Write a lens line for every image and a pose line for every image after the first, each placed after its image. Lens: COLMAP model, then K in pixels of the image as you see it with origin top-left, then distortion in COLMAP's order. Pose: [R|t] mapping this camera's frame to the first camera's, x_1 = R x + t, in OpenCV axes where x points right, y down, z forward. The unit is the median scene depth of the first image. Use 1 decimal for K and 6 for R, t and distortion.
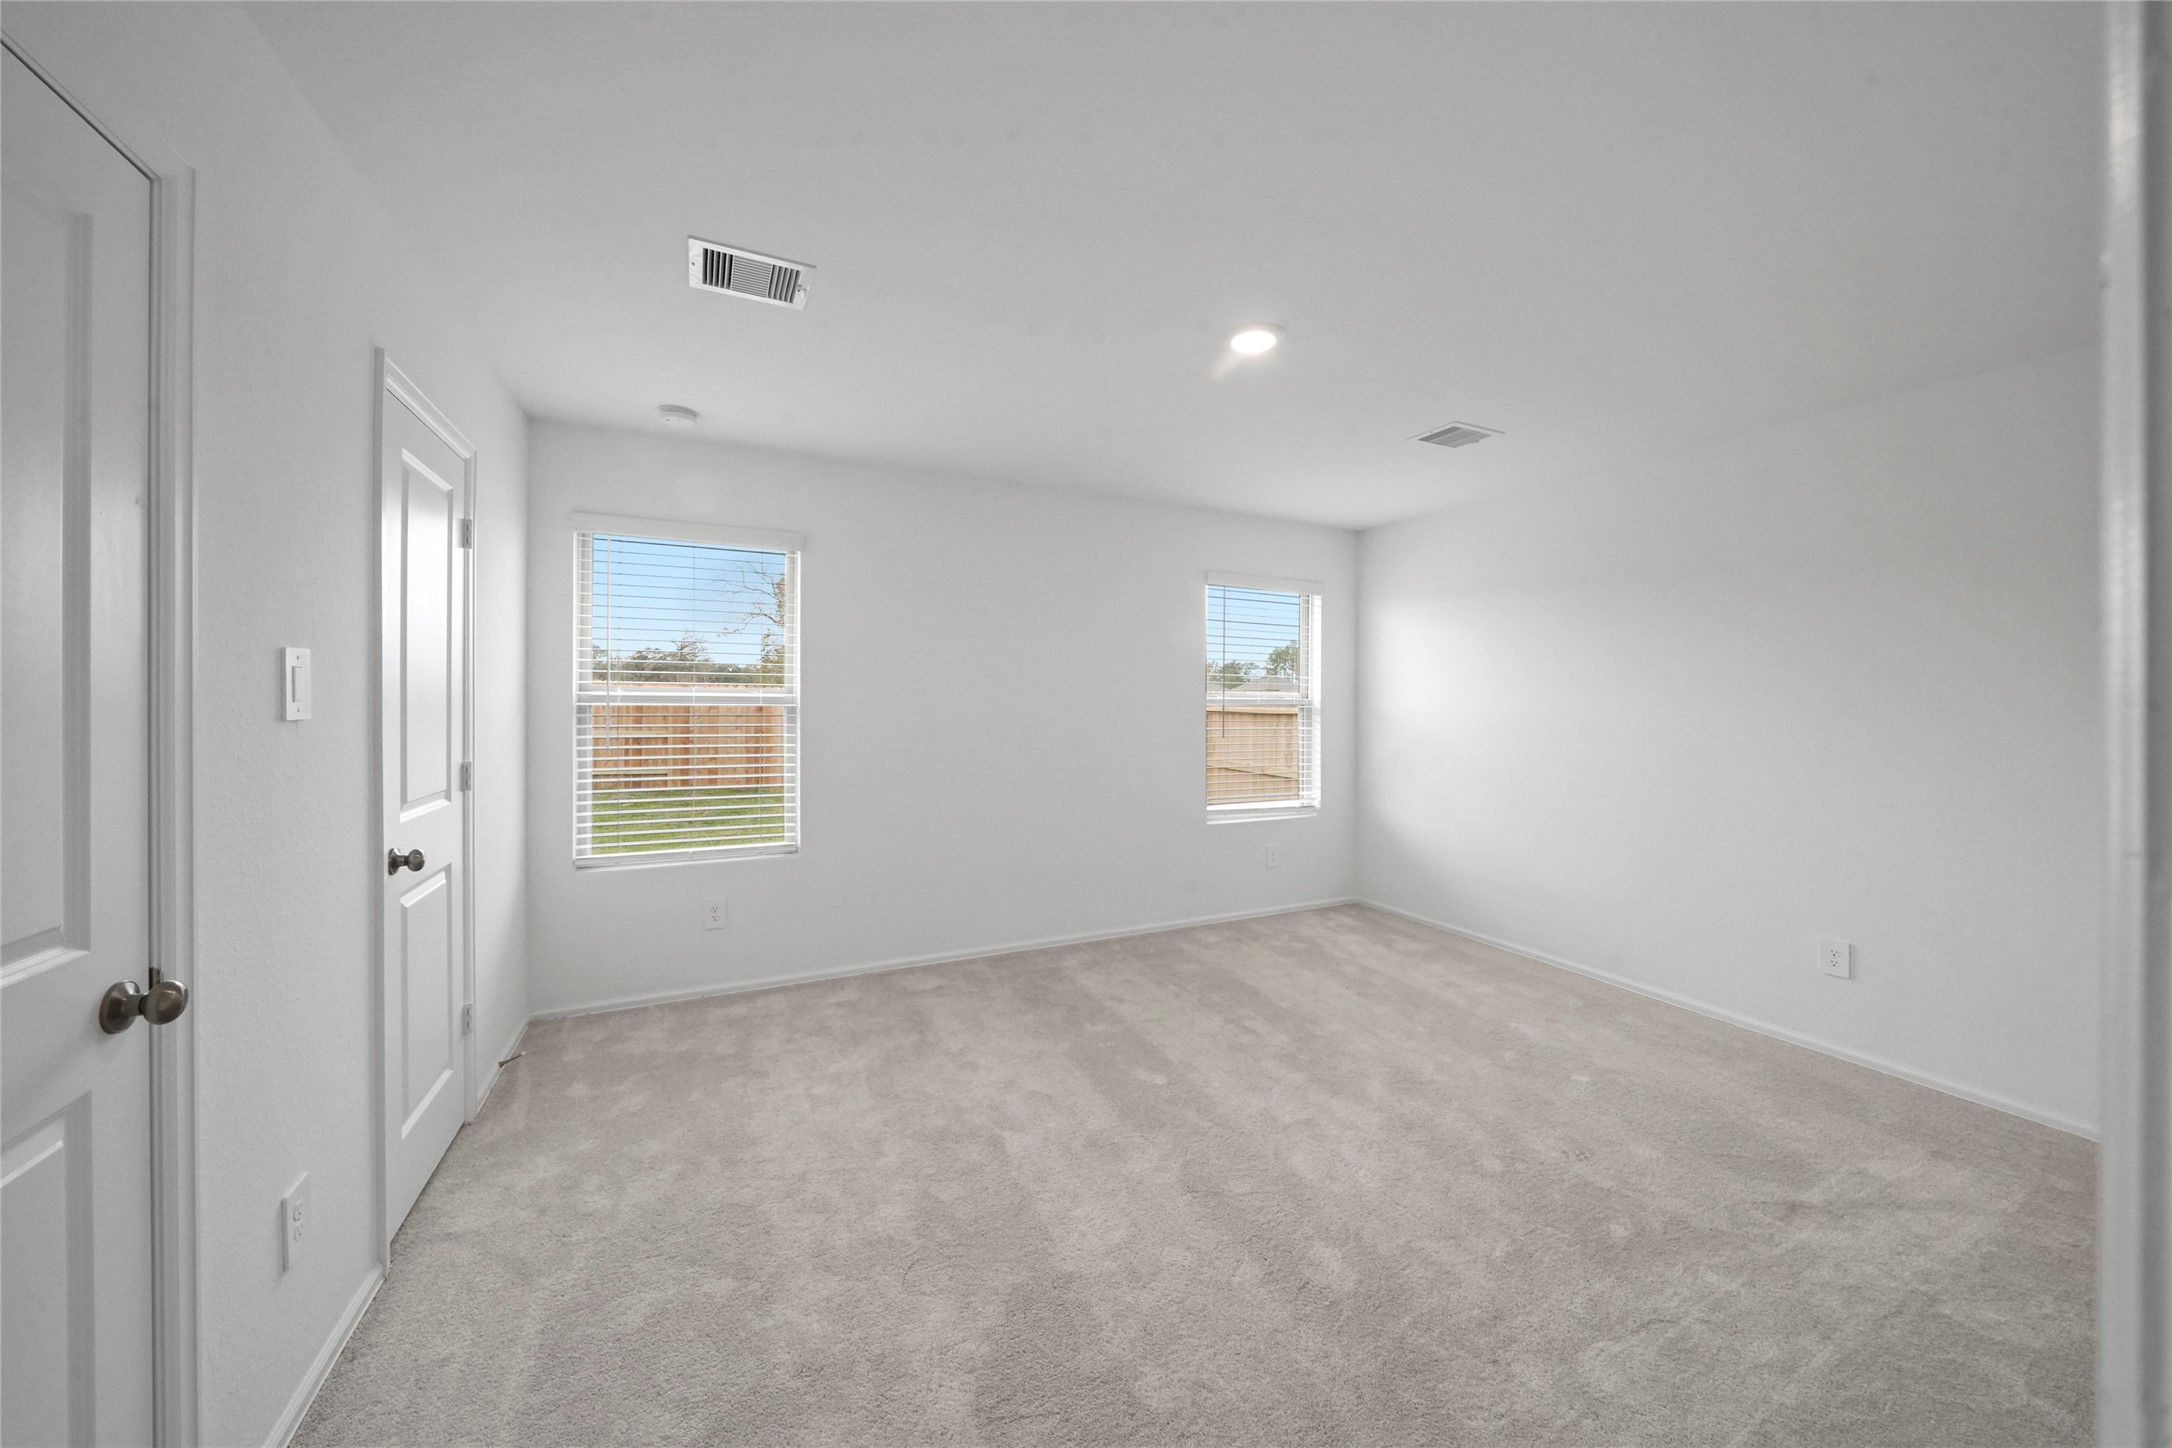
lens RADIAL K [[757.2, 0, 1088.2], [0, 757.2, 712.1], [0, 0, 1]] dist [-0.008752, -0.000336]
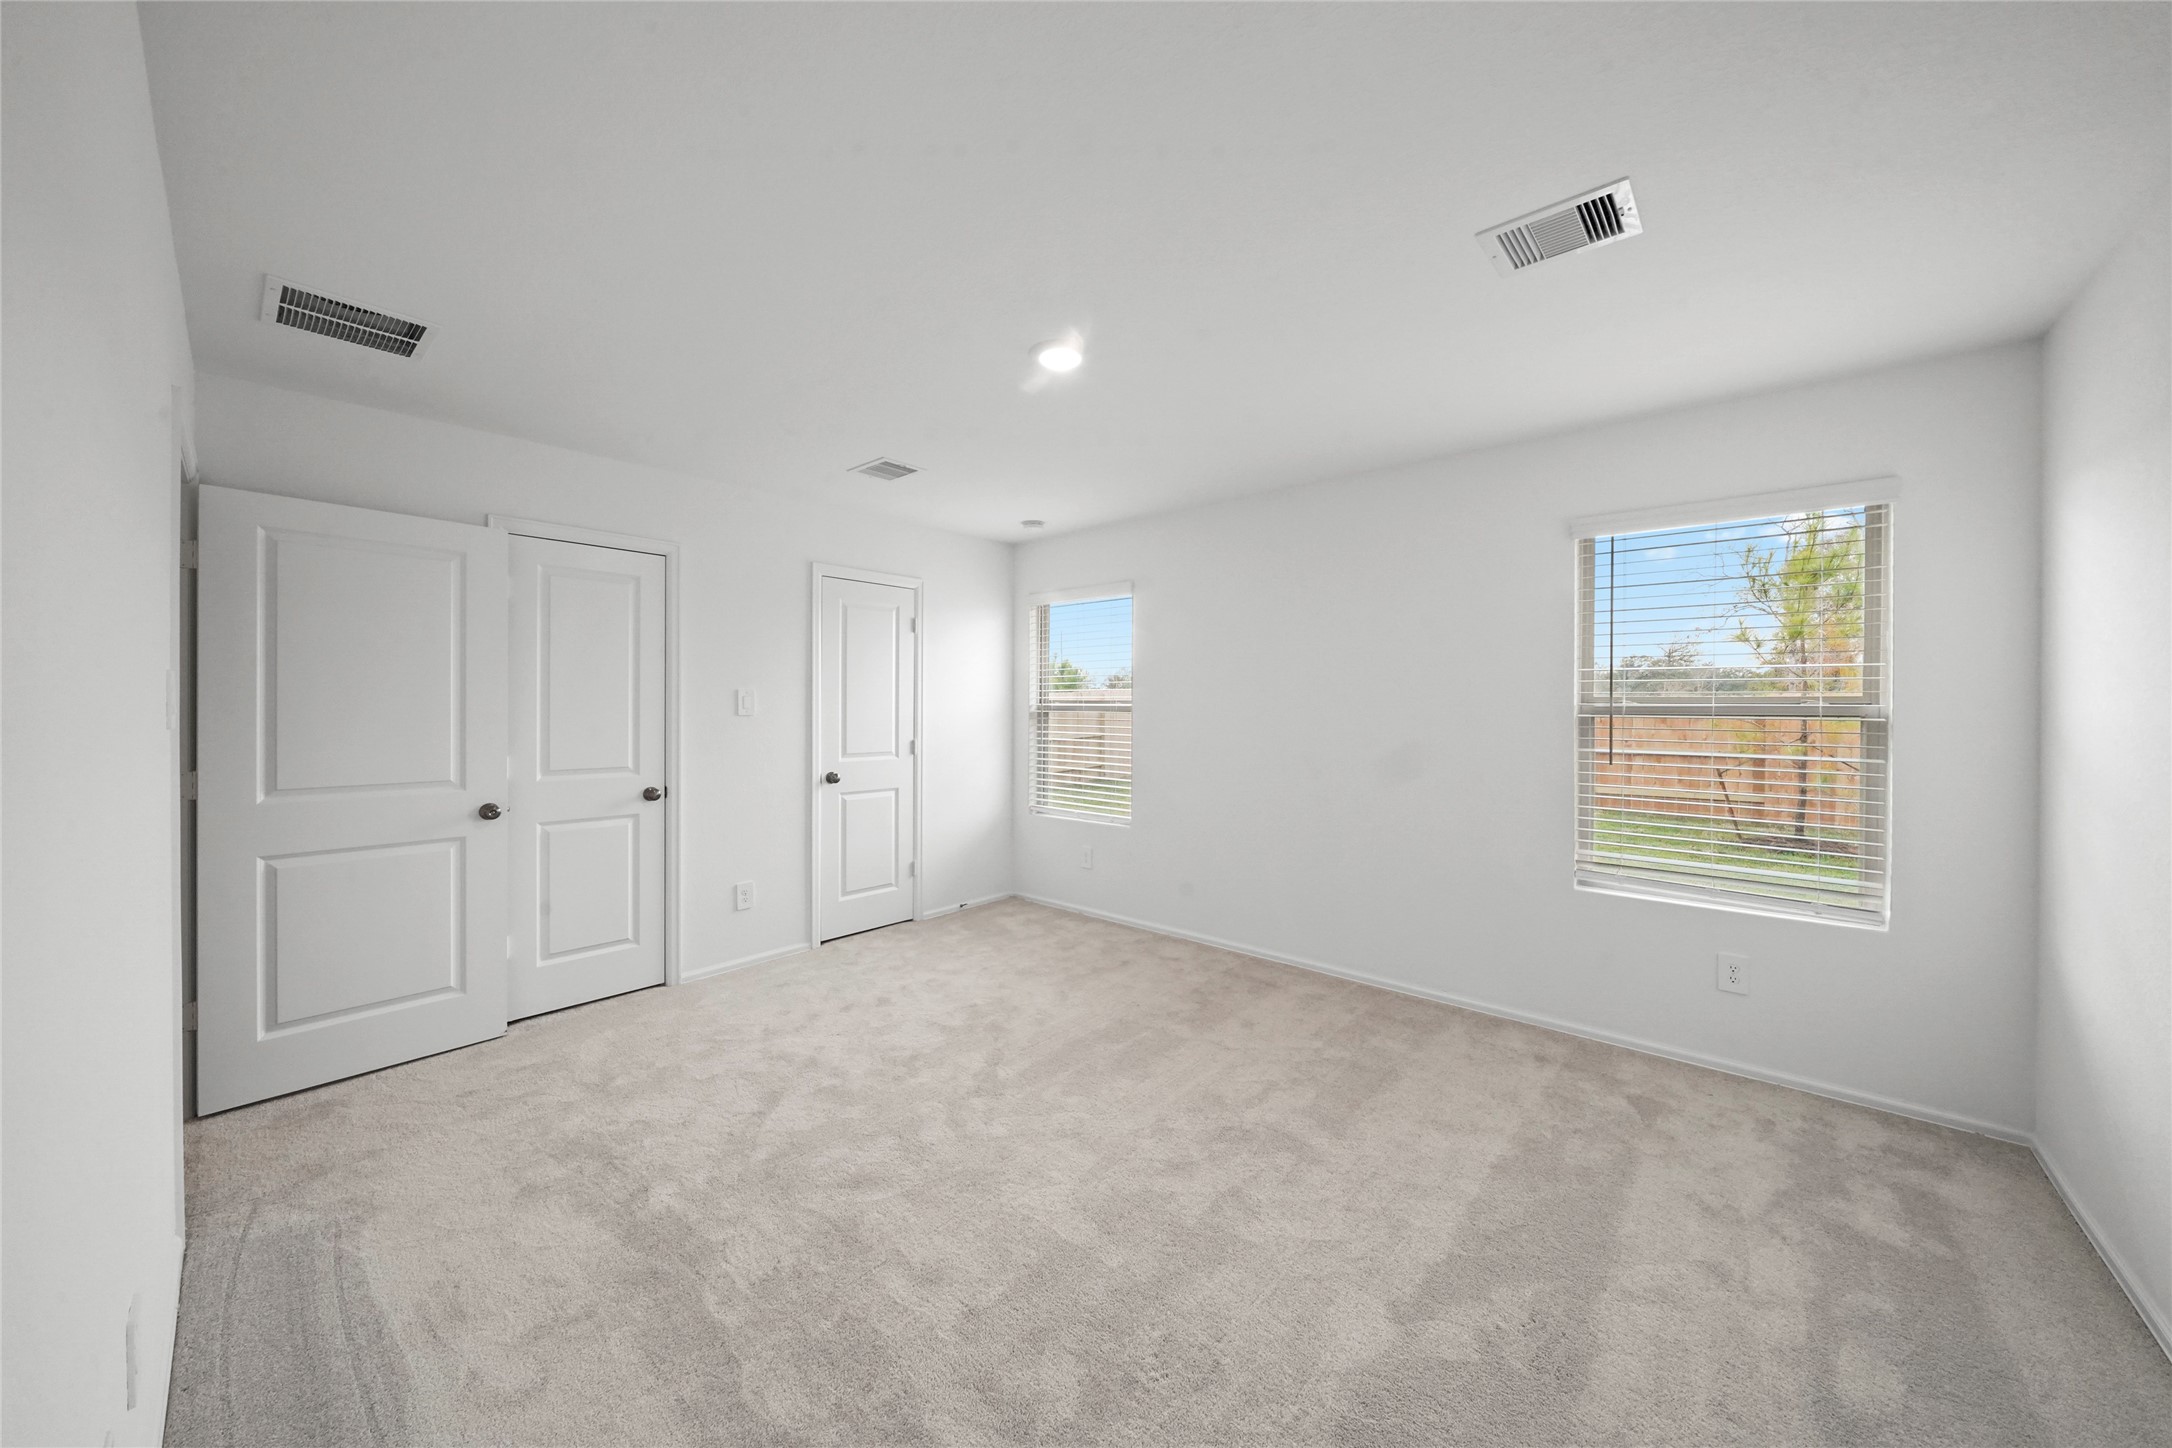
lens RADIAL K [[757.2, 0, 1091.0], [0, 757.2, 713.2], [0, 0, 1]] dist [-0.008752, -0.000336]
pose [[0.392795, 0.004714, -0.919614, 0.789561], [-0.016223, 0.999867, -0.001804, -0.004694], [0.919483, 0.015627, 0.392819, 0.416838]]
